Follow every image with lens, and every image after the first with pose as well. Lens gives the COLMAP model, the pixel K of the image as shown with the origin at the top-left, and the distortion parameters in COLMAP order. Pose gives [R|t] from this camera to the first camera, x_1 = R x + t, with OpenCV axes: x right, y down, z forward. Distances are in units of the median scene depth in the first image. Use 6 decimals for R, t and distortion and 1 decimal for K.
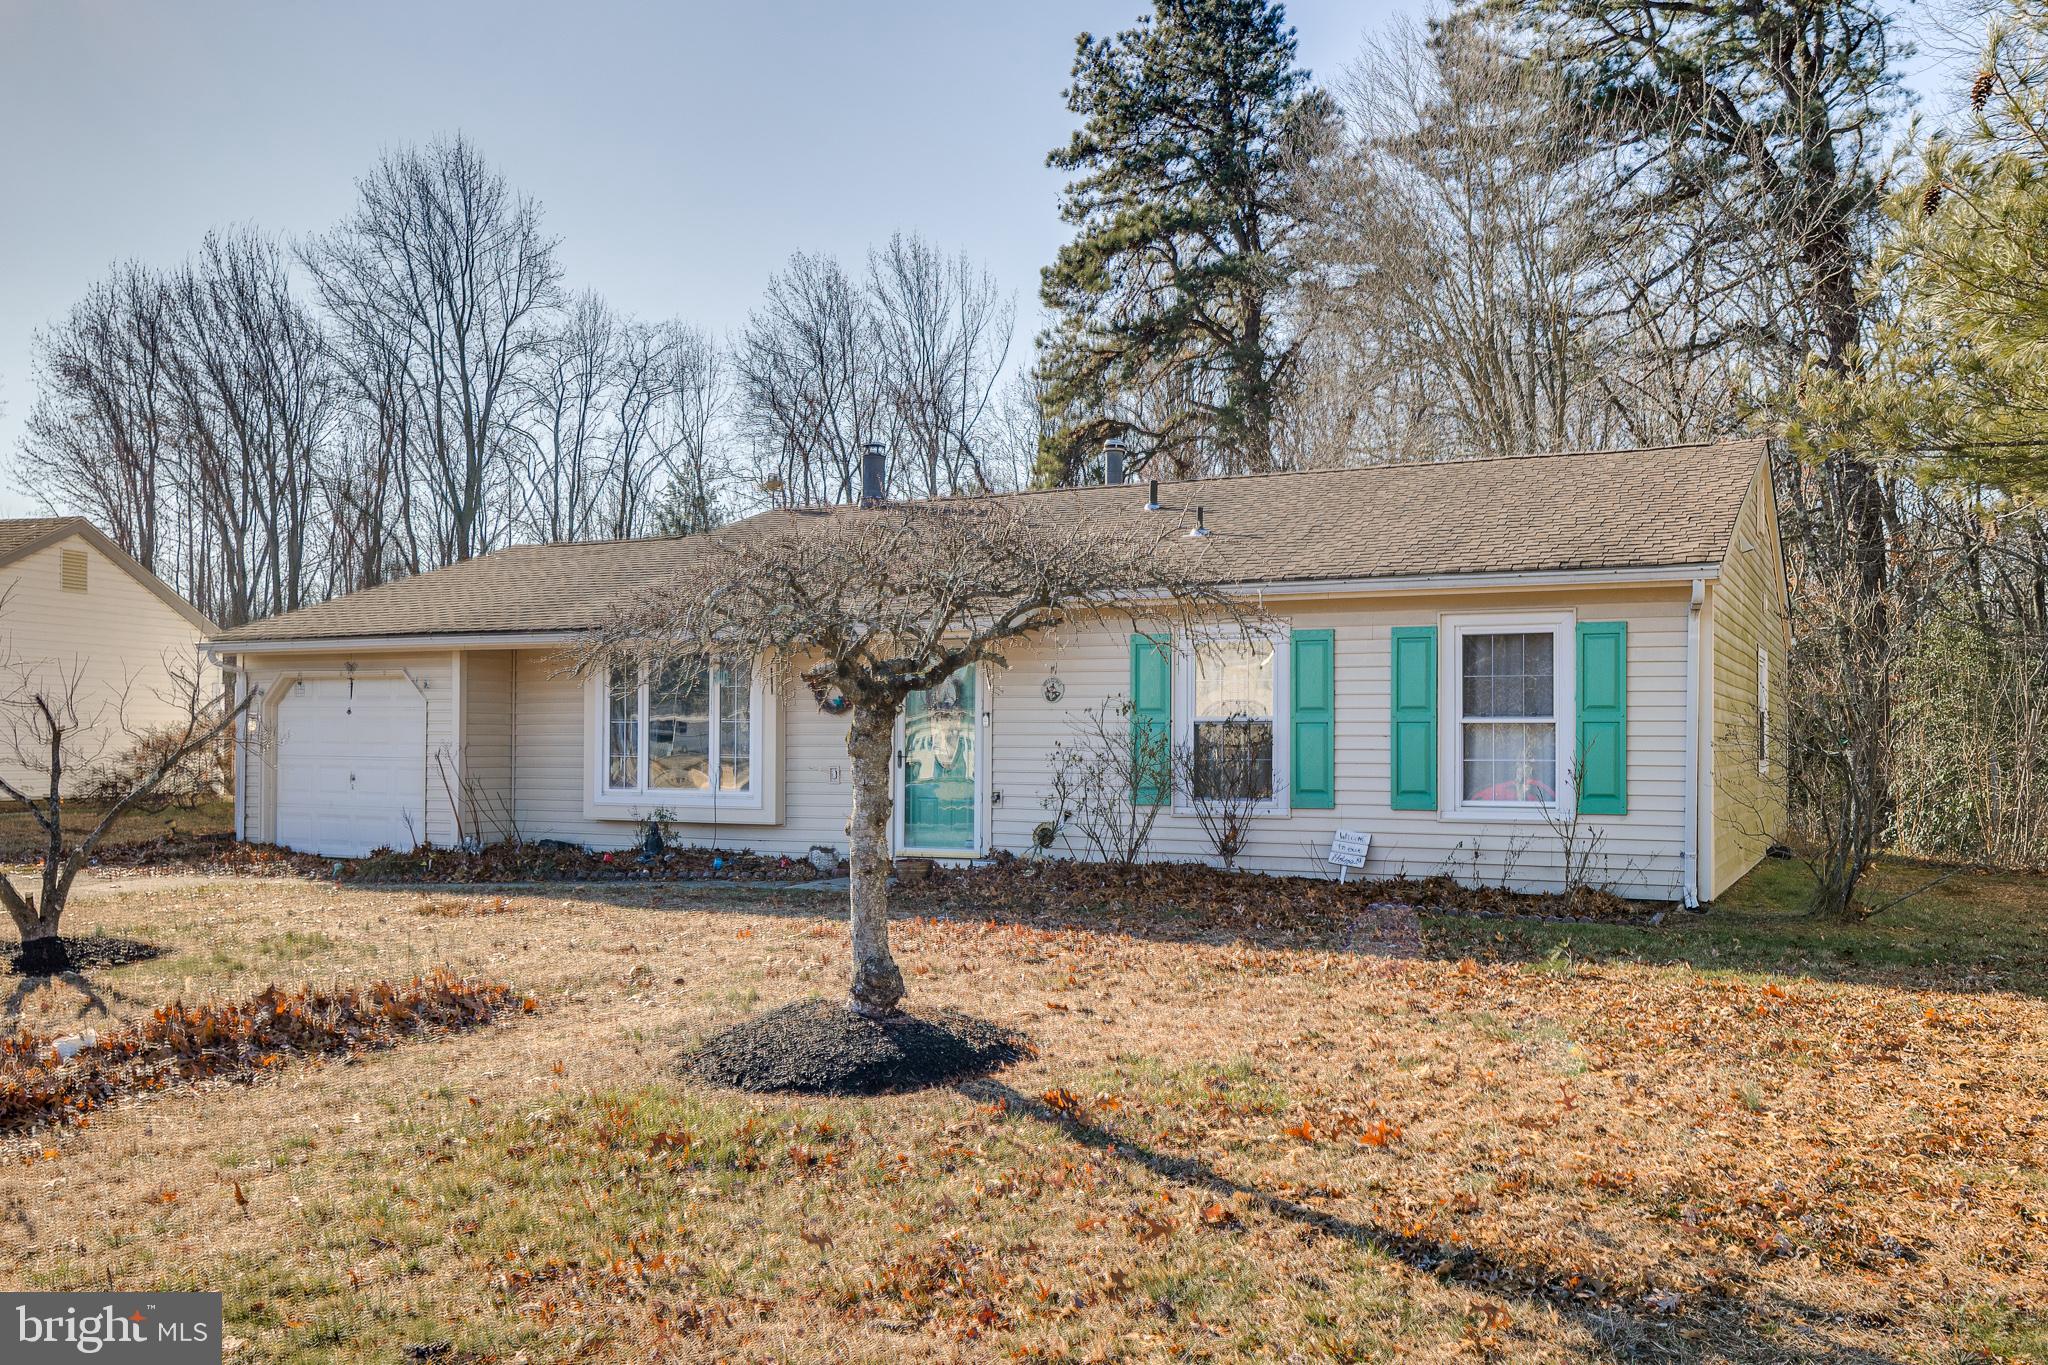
lens RADIAL K [[1541.0, 0, 1023.4], [0, 1541.0, 688.8], [0, 0, 1]] dist [0.003718, -0.000058]
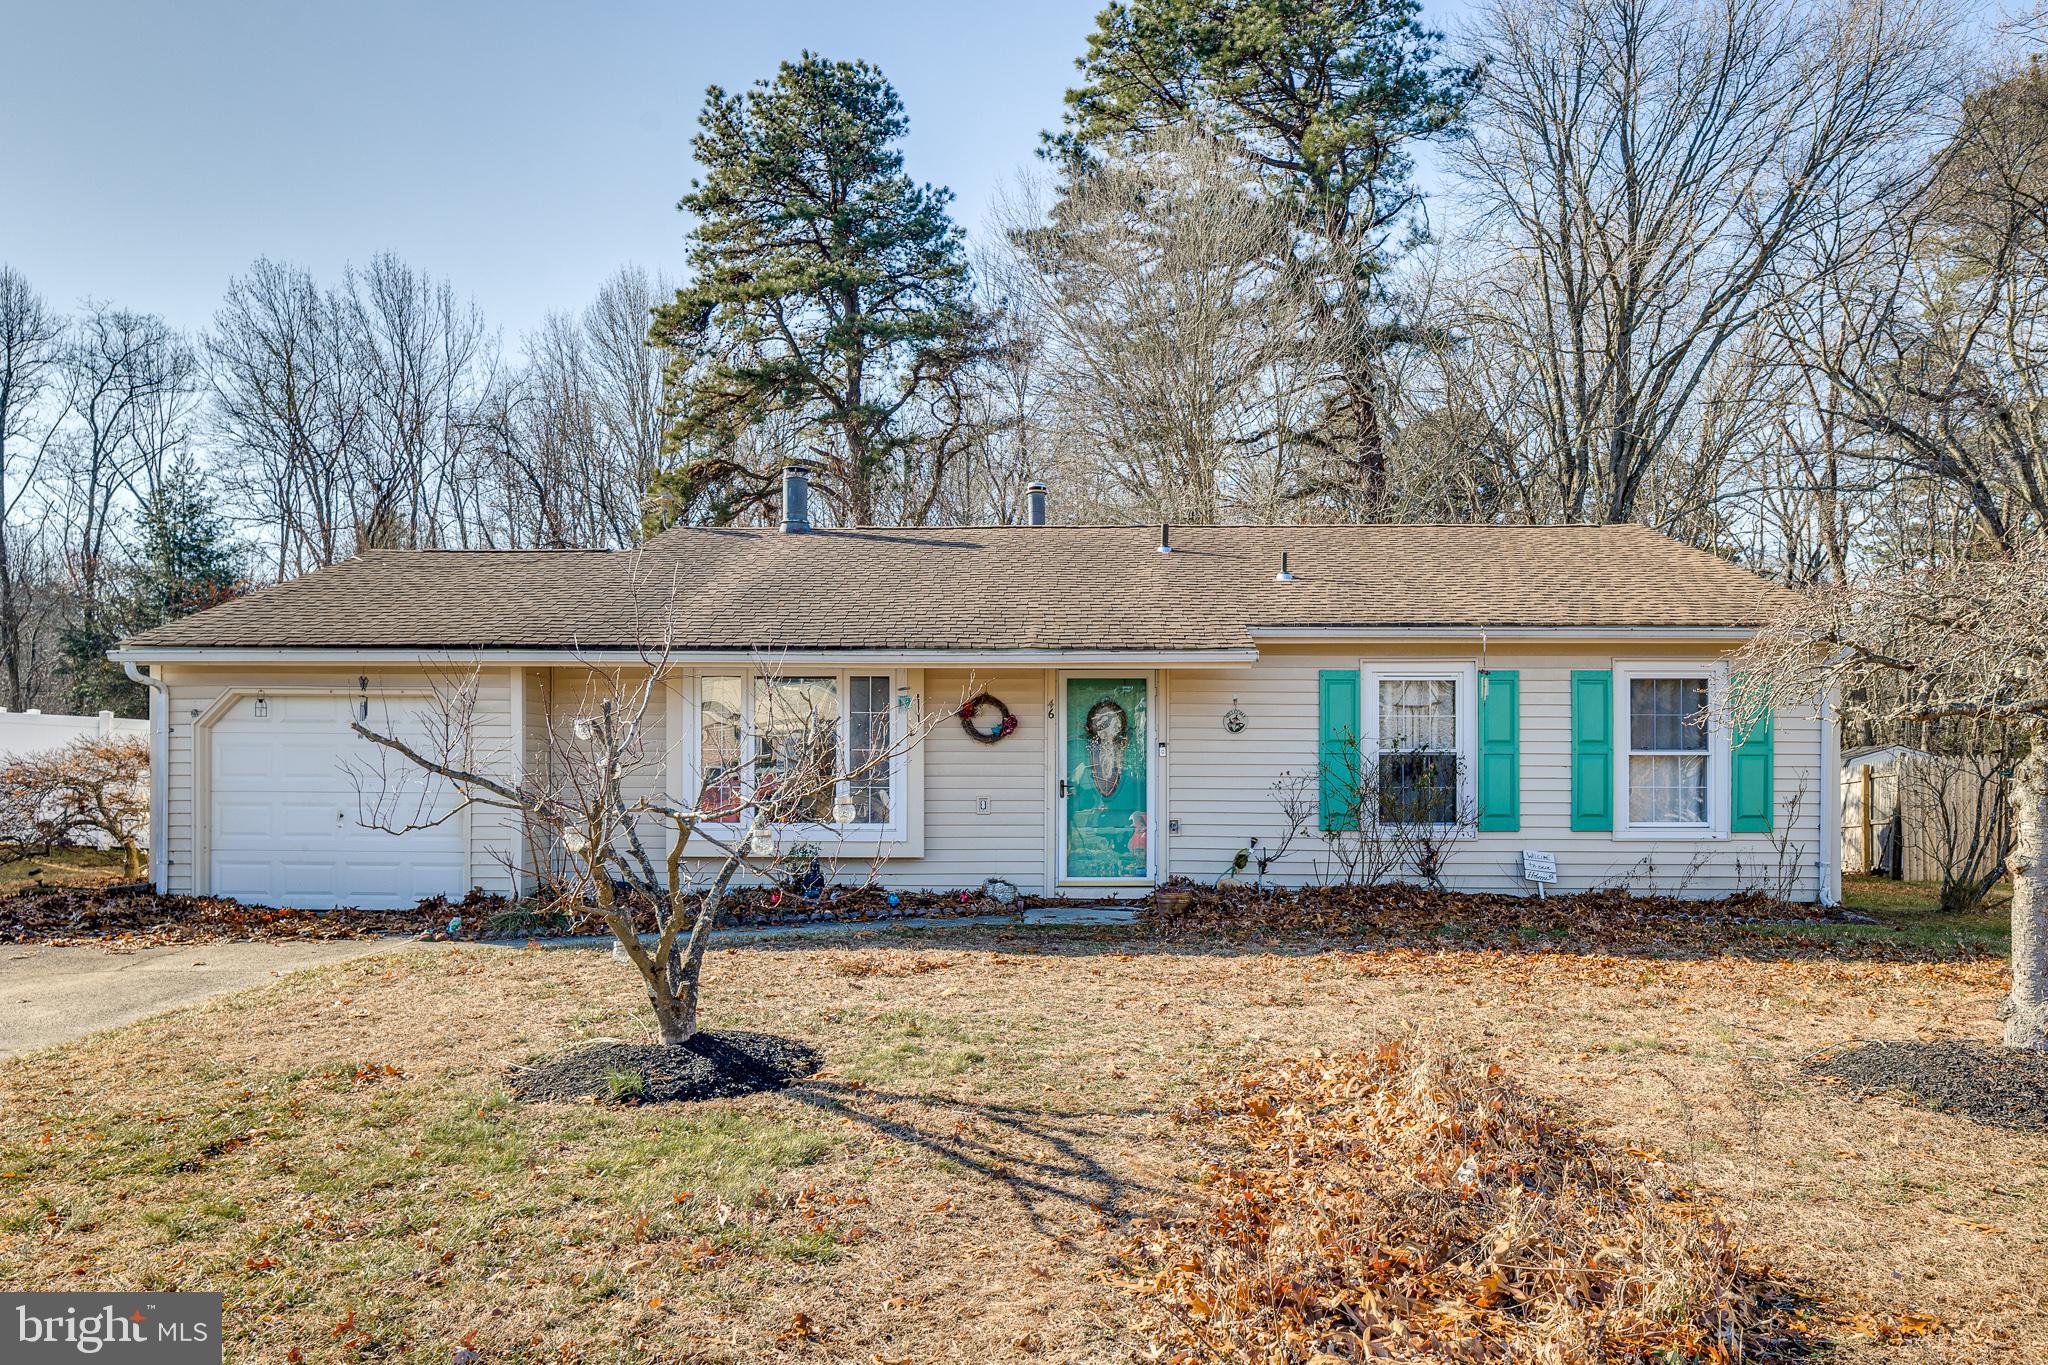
lens RADIAL K [[1393.5, 0, 1006.7], [0, 1393.5, 744.2], [0, 0, 1]] dist [-0.006559, 0.005808]
pose [[0.923880, 0.006173, 0.382633, -0.472732], [-0.012631, 0.999817, 0.014366, 0.004257], [-0.382475, -0.018106, 0.923789, 0.187651]]
